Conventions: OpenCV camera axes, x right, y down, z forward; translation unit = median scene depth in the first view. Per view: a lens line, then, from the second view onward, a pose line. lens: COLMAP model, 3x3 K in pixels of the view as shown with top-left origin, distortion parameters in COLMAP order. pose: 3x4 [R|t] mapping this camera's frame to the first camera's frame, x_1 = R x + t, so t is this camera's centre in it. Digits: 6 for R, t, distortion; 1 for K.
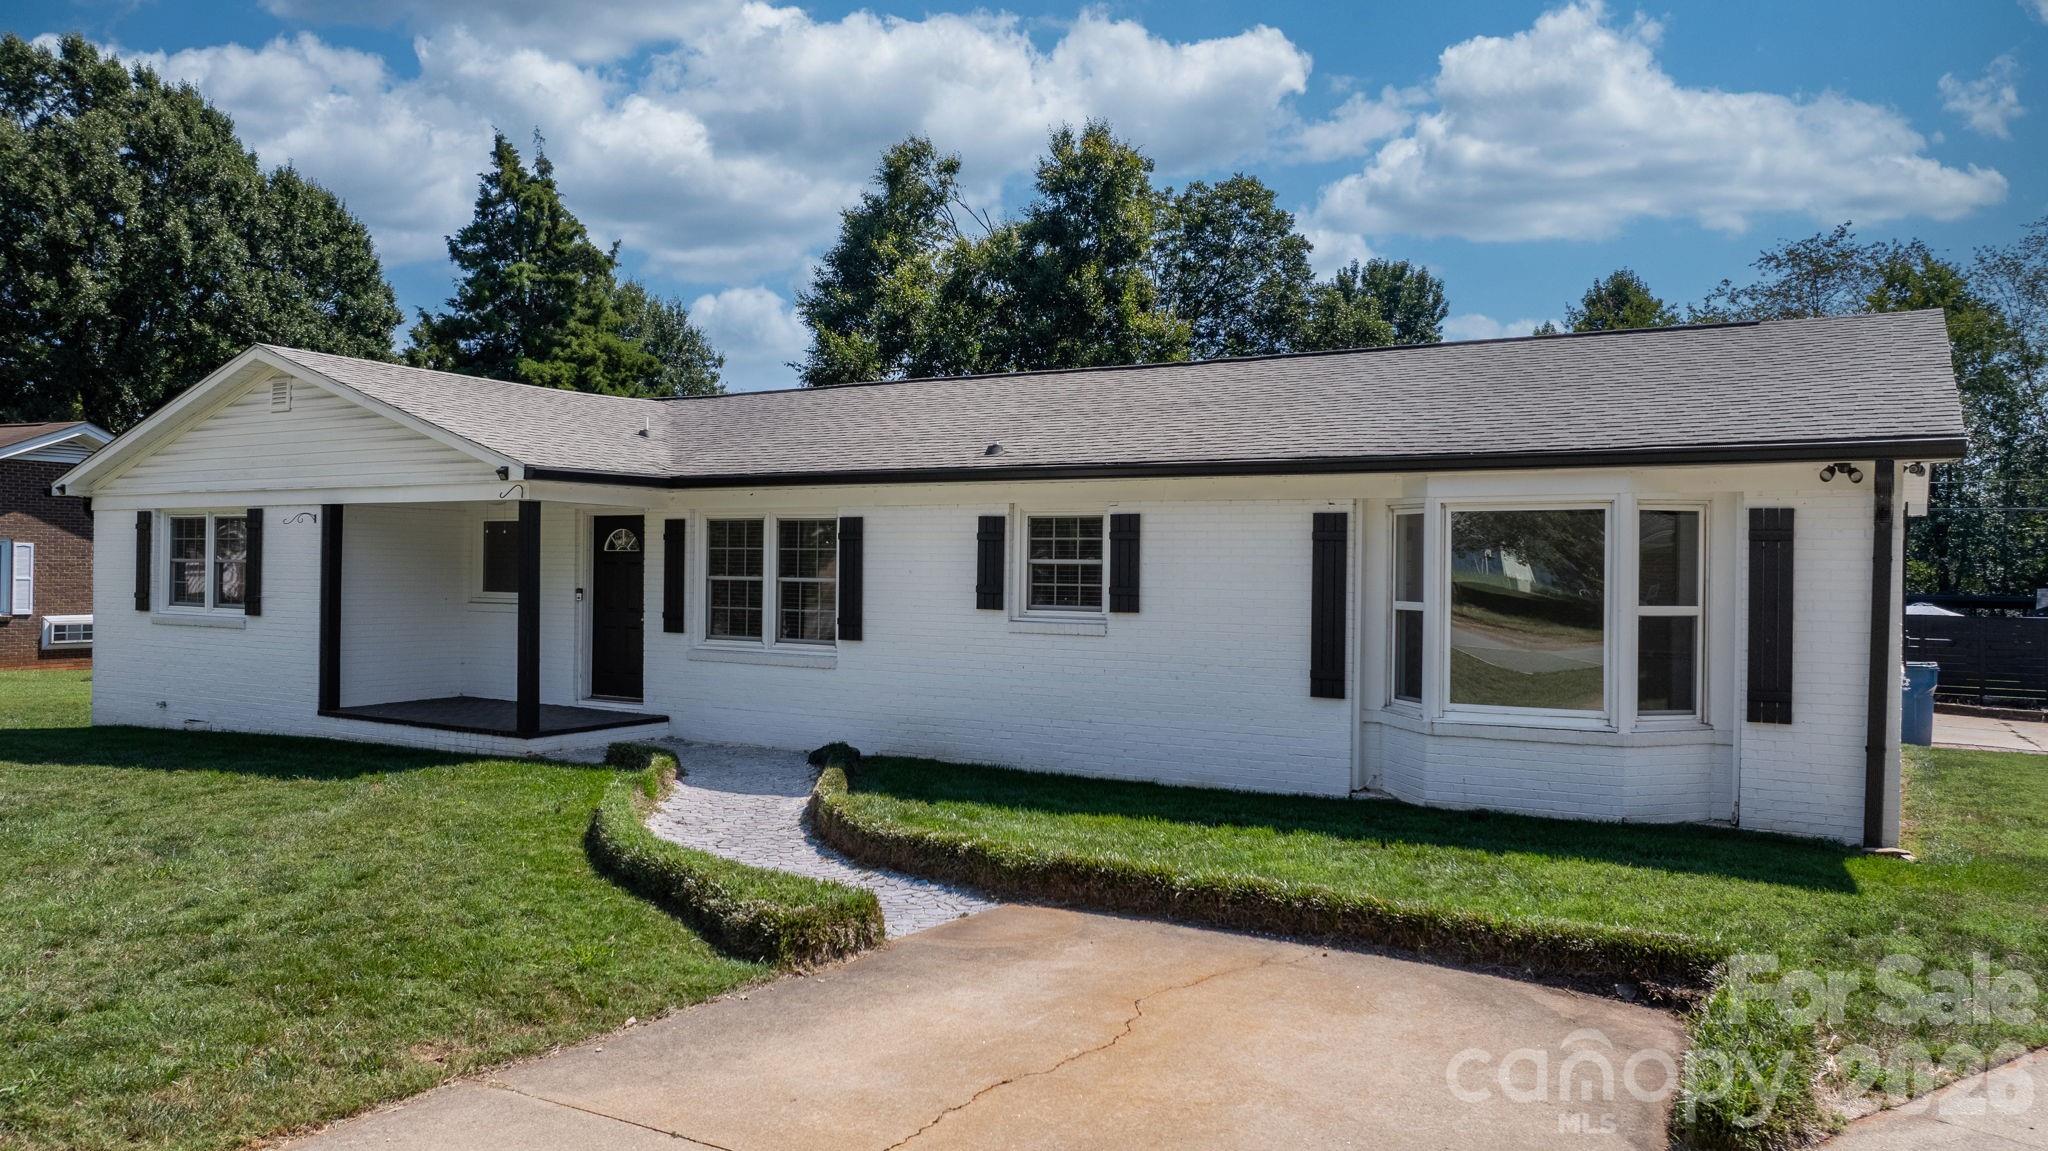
lens RADIAL K [[1475.3, 0, 1014.5], [0, 1475.3, 568.7], [0, 0, 1]] dist [-0.014007, 0.009257]
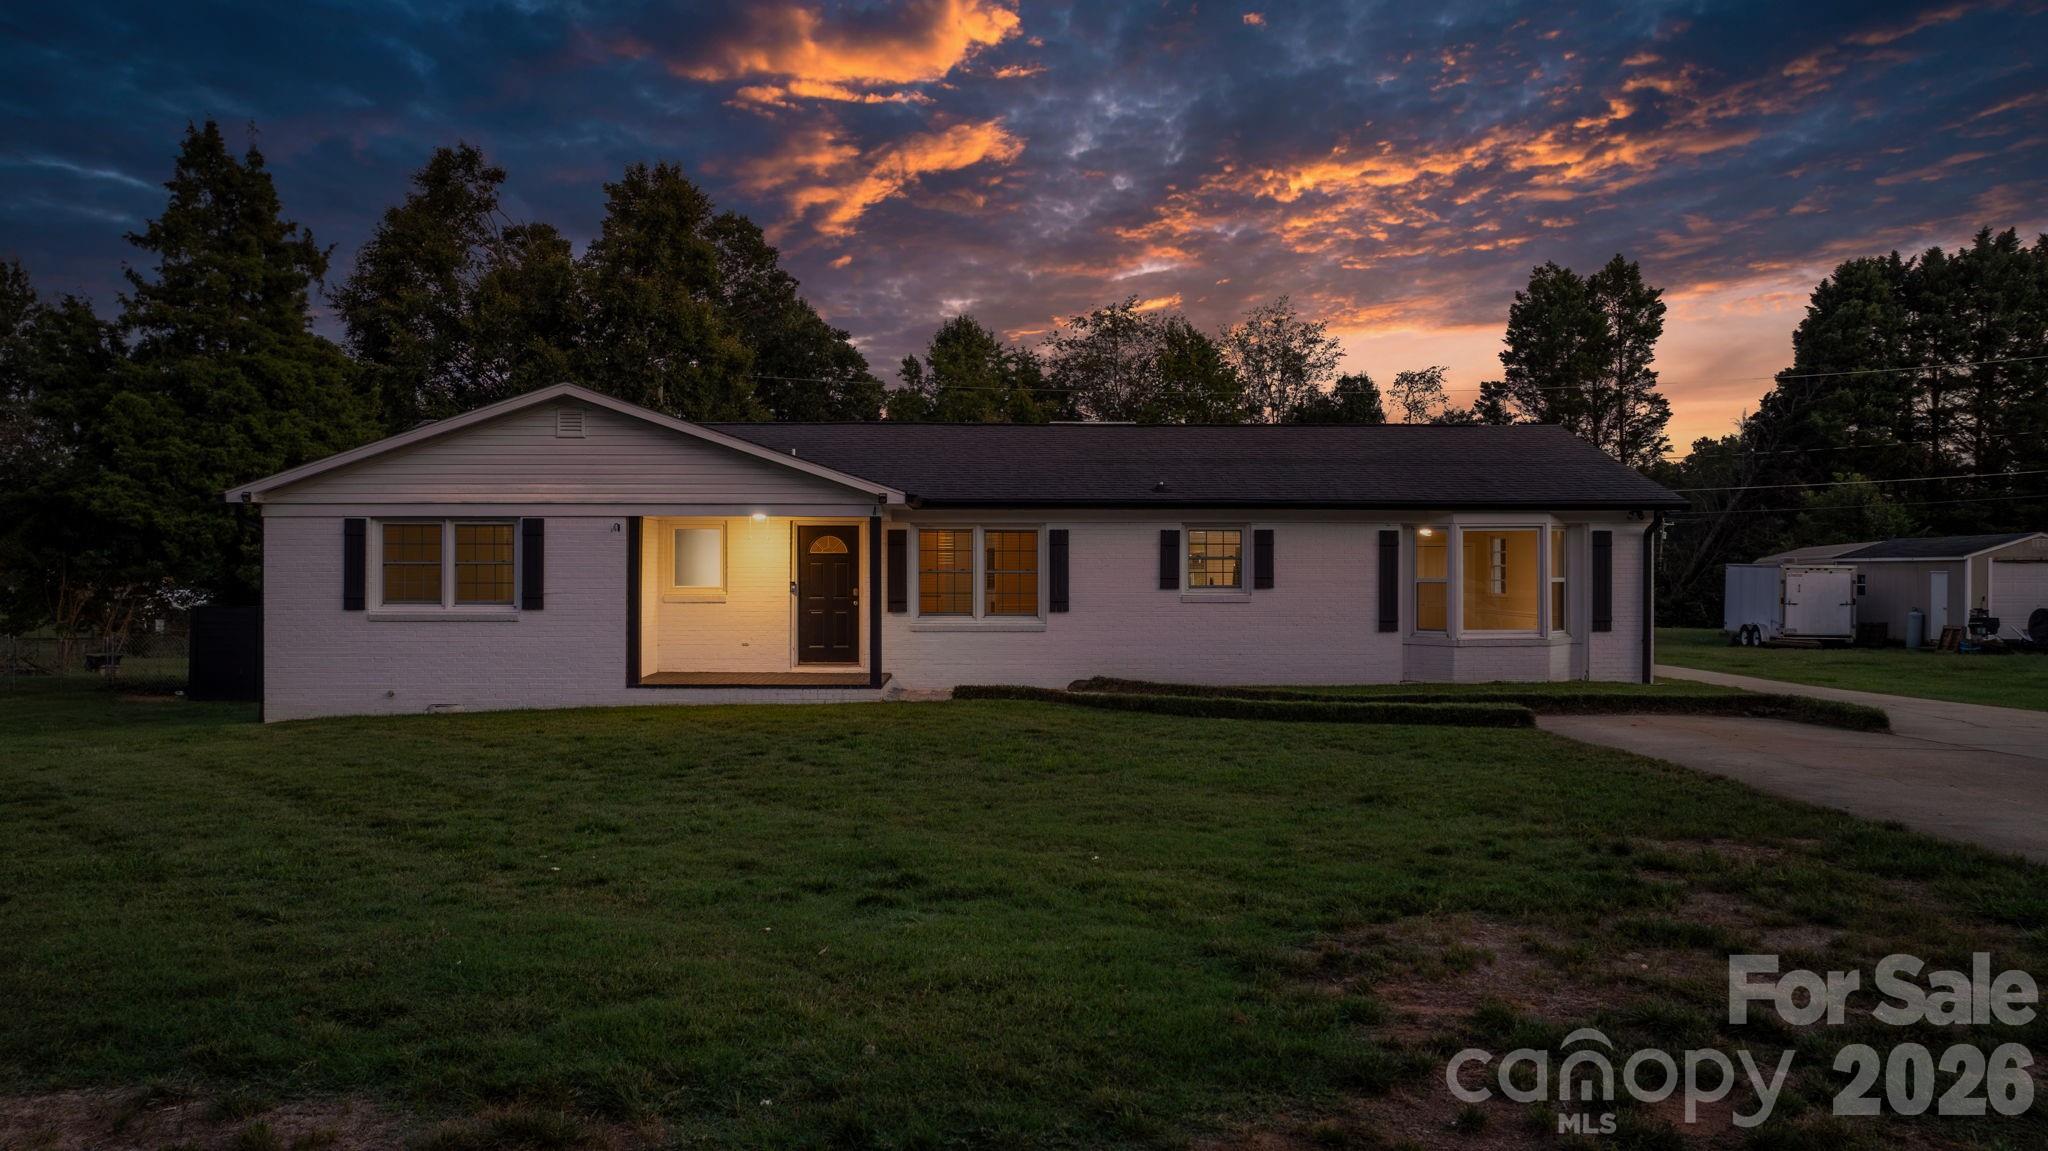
lens RADIAL K [[1475.3, 0, 1056.1], [0, 1475.3, 561.3], [0, 0, 1]] dist [-0.014007, 0.009257]
pose [[0.834119, -0.009572, 0.551501, -0.894559], [0.009596, 0.999950, 0.002842, -0.006840], [-0.551501, 0.002922, 0.834169, -0.232435]]
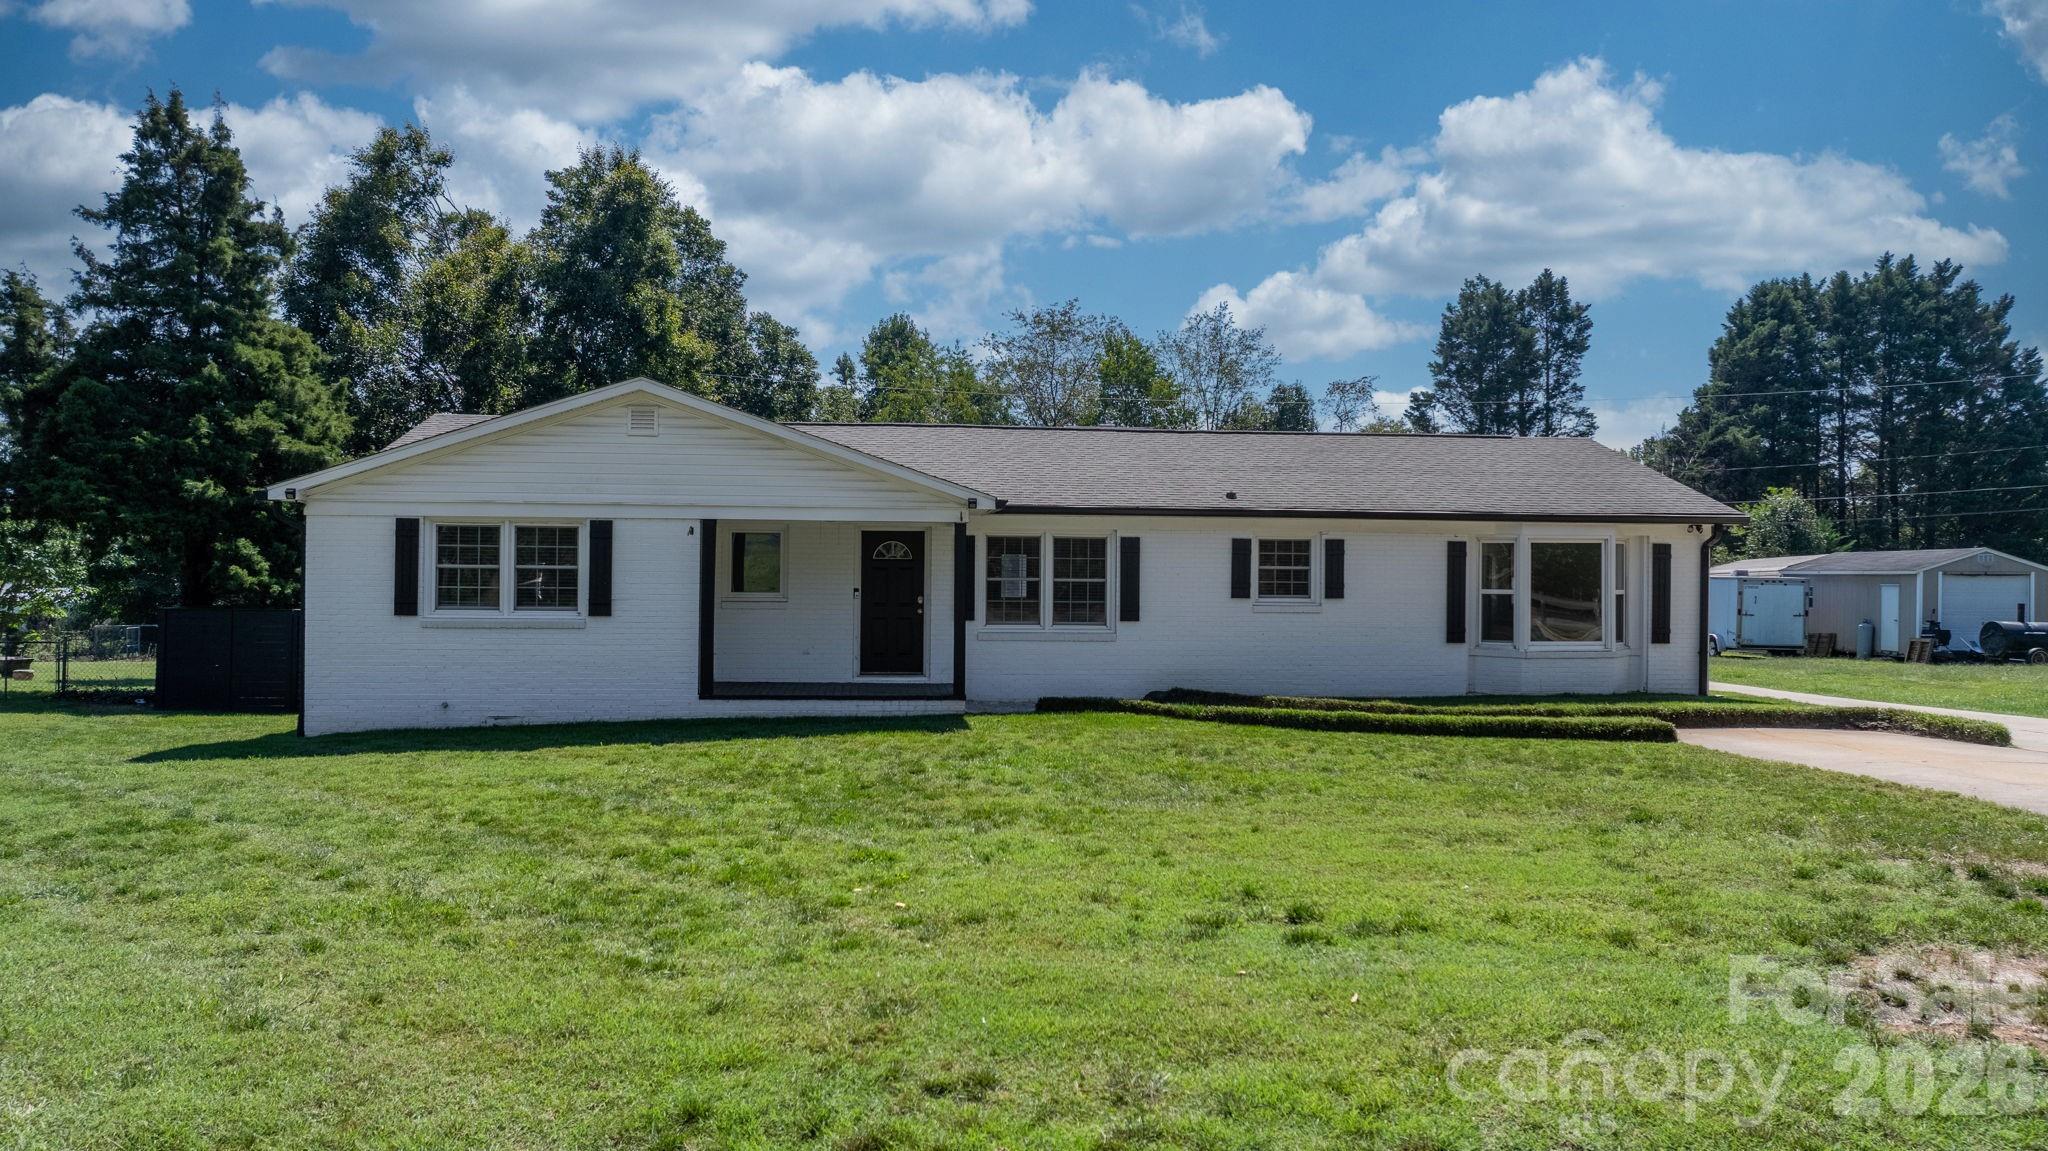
lens RADIAL K [[1475.3, 0, 1058.0], [0, 1475.3, 569.1], [0, 0, 1]] dist [-0.014007, 0.009257]
pose [[0.787115, -0.004047, 0.616793, -1.021858], [0.000258, 0.999981, 0.006232, -0.011947], [-0.616806, -0.004746, 0.787101, -0.102584]]
